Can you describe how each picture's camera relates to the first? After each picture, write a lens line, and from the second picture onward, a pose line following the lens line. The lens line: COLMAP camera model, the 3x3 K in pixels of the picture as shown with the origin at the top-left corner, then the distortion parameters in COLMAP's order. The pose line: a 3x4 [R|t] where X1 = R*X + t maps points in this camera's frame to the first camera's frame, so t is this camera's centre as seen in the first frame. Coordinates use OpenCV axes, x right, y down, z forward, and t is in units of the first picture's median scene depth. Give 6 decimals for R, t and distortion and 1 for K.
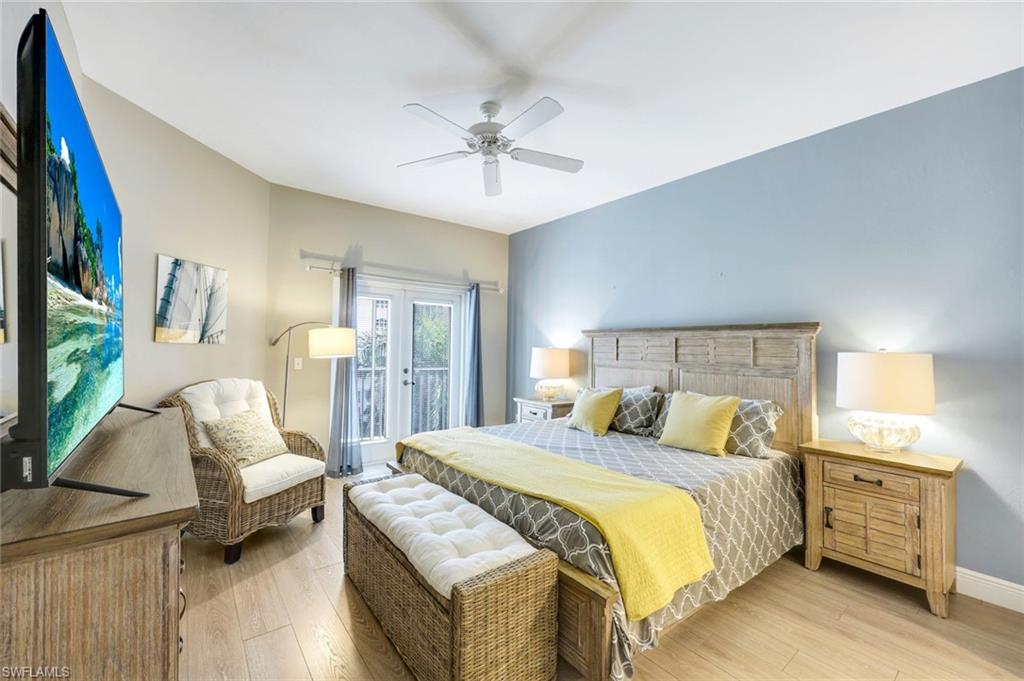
lens RADIAL K [[415.5, 0, 510.2], [0, 415.5, 340.2], [0, 0, 1]] dist [0.000732, 0.000020]
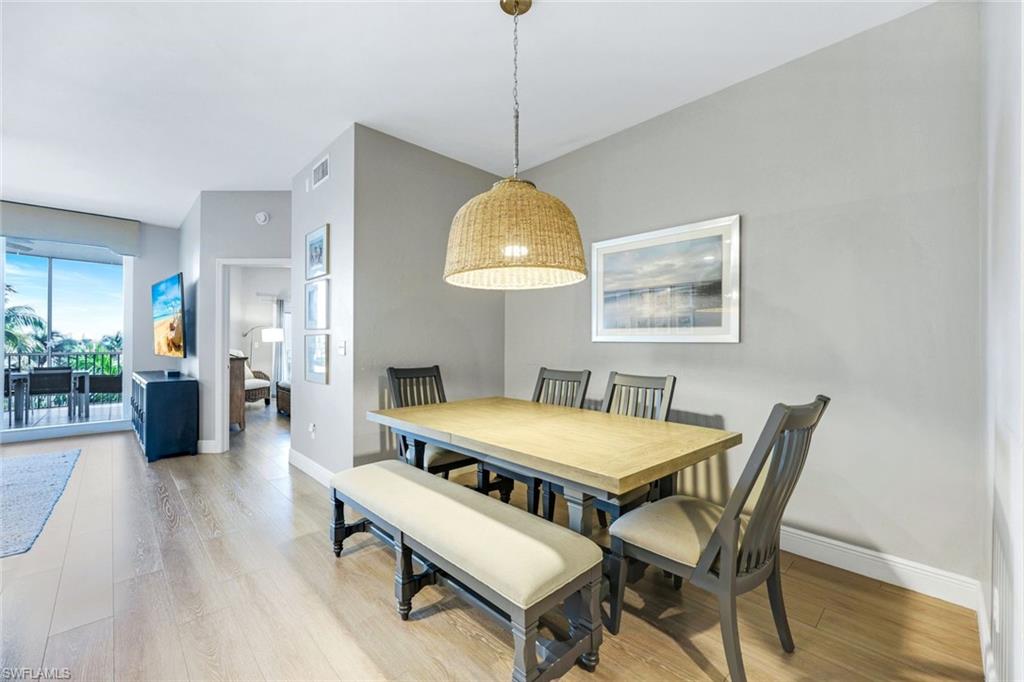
lens RADIAL K [[415.5, 0, 514.9], [0, 415.5, 345.9], [0, 0, 1]] dist [0.000732, 0.000020]
pose [[0.994013, -0.013059, 0.108475, 0.586957], [0.011953, 0.999870, 0.010839, 0.053943], [-0.108603, -0.009477, 0.994040, -1.286681]]
